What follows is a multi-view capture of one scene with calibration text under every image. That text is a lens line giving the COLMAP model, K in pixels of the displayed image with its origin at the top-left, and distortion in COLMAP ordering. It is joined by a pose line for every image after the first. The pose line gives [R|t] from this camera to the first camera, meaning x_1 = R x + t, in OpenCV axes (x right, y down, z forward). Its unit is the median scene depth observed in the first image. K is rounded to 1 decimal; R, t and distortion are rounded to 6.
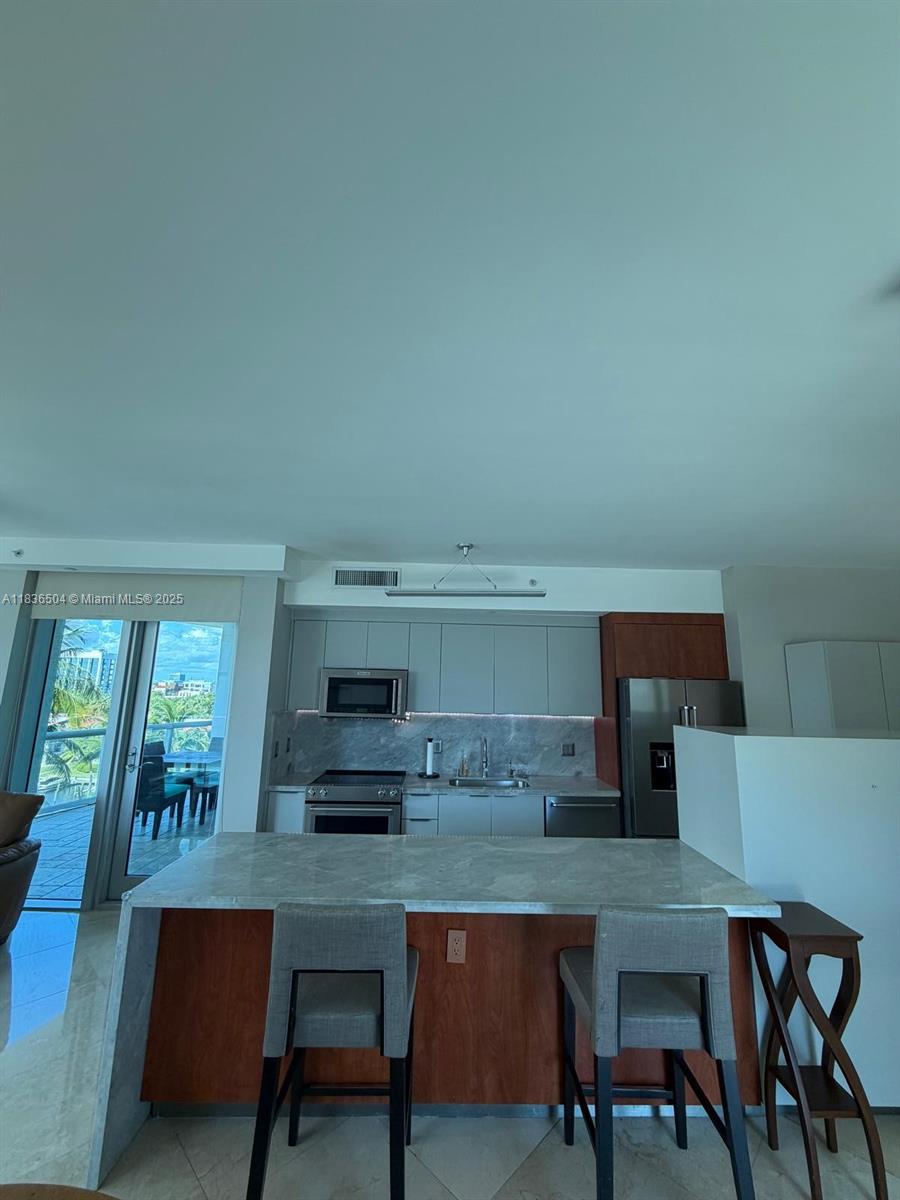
lens RADIAL K [[477.8, 0, 444.8], [0, 477.8, 601.0], [0, 0, 1]] dist [0.001857, 0.000732]
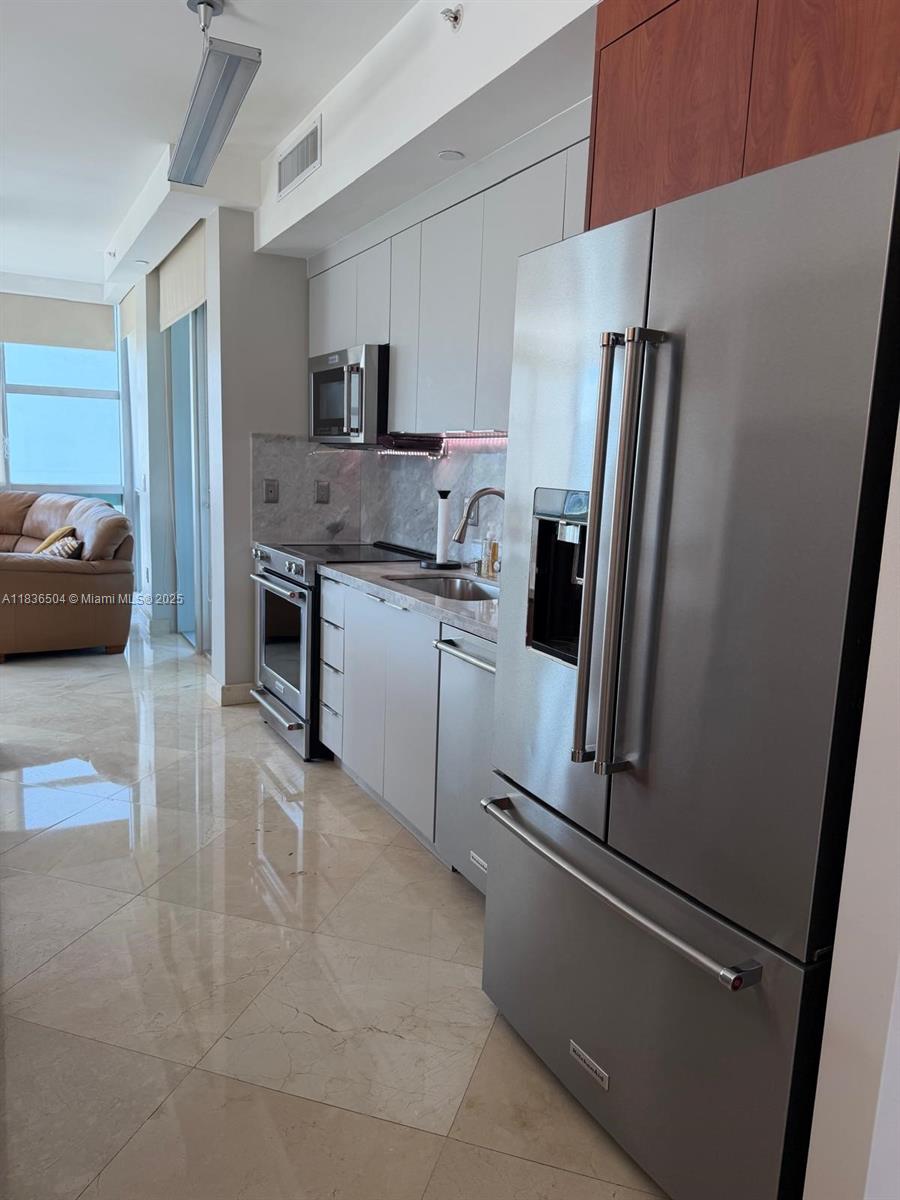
lens RADIAL K [[847.9, 0, 460.0], [0, 847.9, 601.2], [0, 0, 1]] dist [0.052500, -0.034198]
pose [[0.460592, 0.138105, -0.876802, 0.741307], [0.128577, 0.967021, 0.219858, 0.214179], [0.878250, -0.214001, 0.427645, 0.641699]]
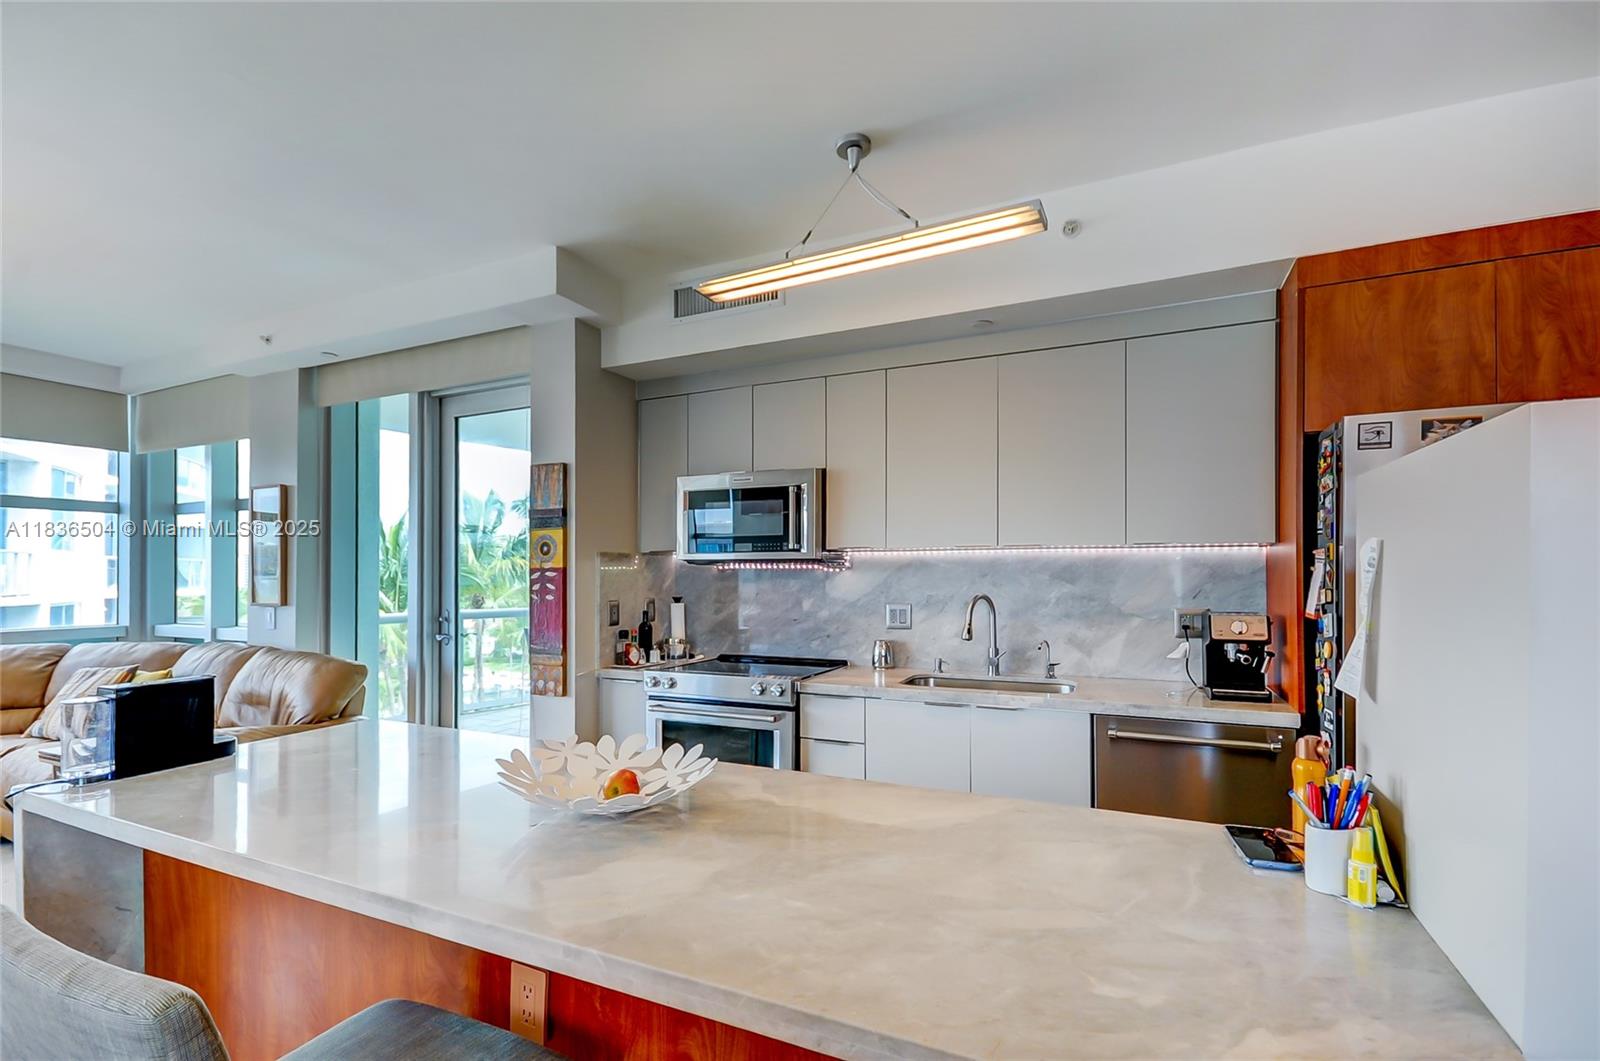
lens RADIAL K [[708.1, 0, 801.6], [0, 708.1, 568.2], [0, 0, 1]] dist [0.009175, -0.002434]
pose [[0.901438, -0.027016, -0.432065, 0.227047], [0.097797, 0.984958, 0.142452, 0.138635], [0.421718, -0.170666, 0.890521, 0.289528]]
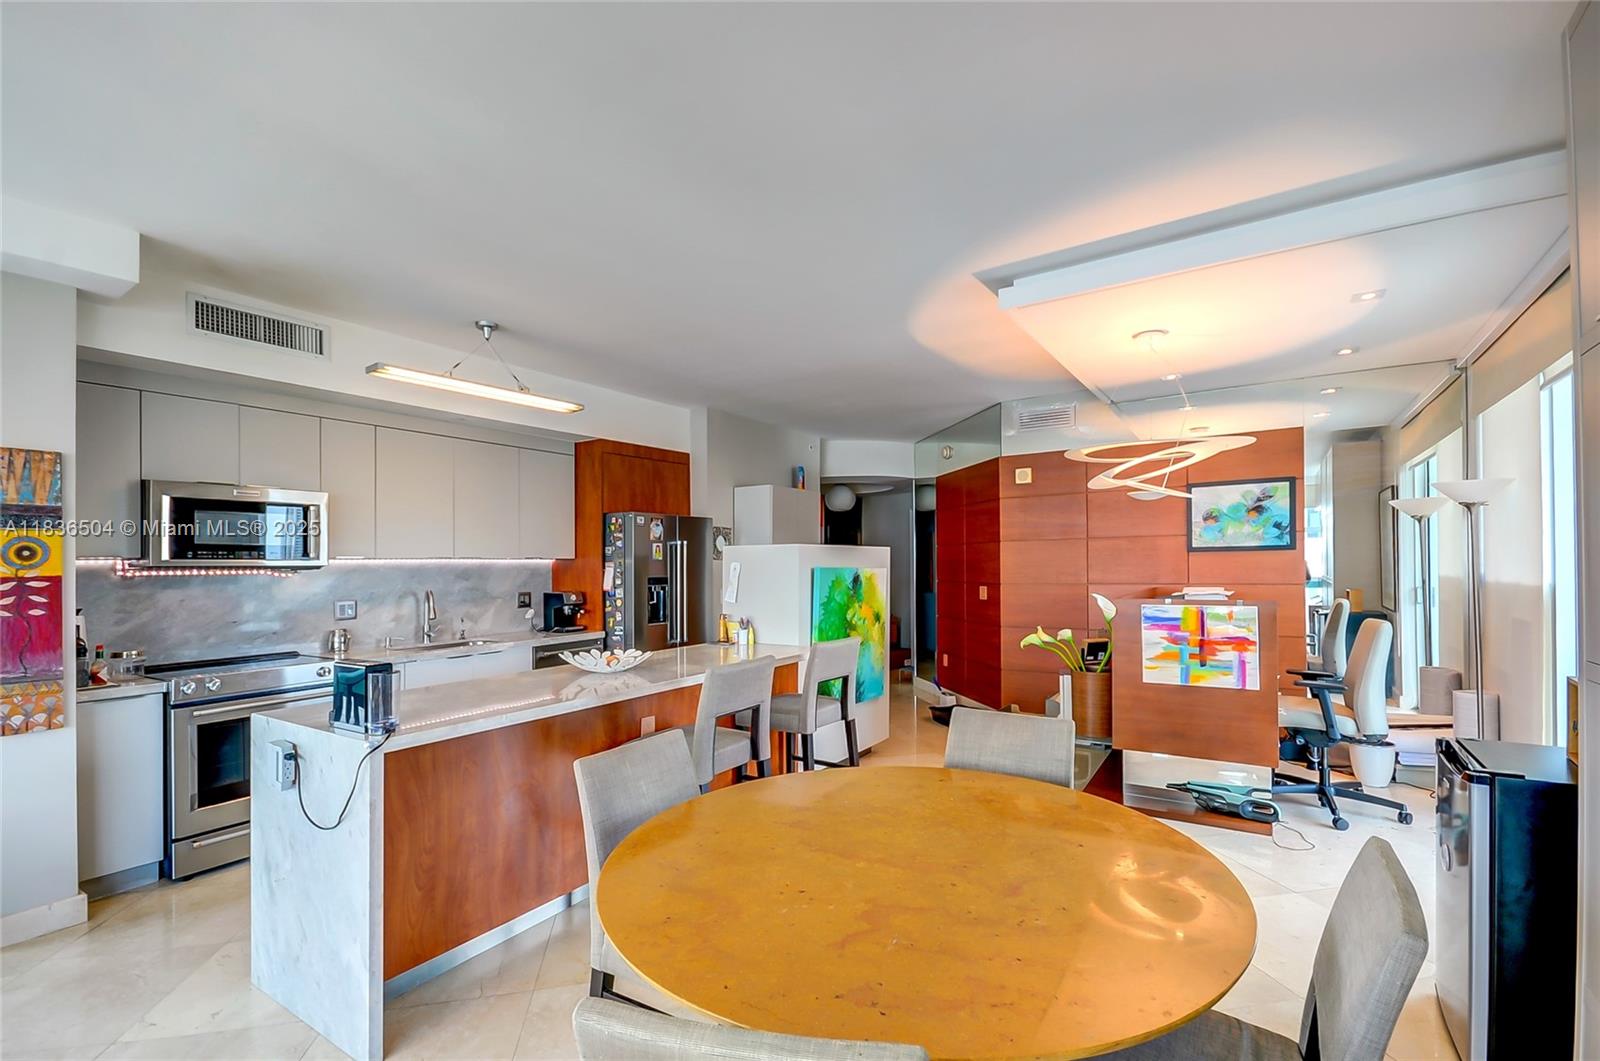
lens RADIAL K [[708.1, 0, 814.5], [0, 708.1, 567.3], [0, 0, 1]] dist [0.009175, -0.002434]
pose [[0.556310, -0.032277, 0.830348, -0.494734], [-0.122623, 0.985117, 0.120447, 0.049148], [-0.821878, -0.168825, 0.544072, -0.065843]]
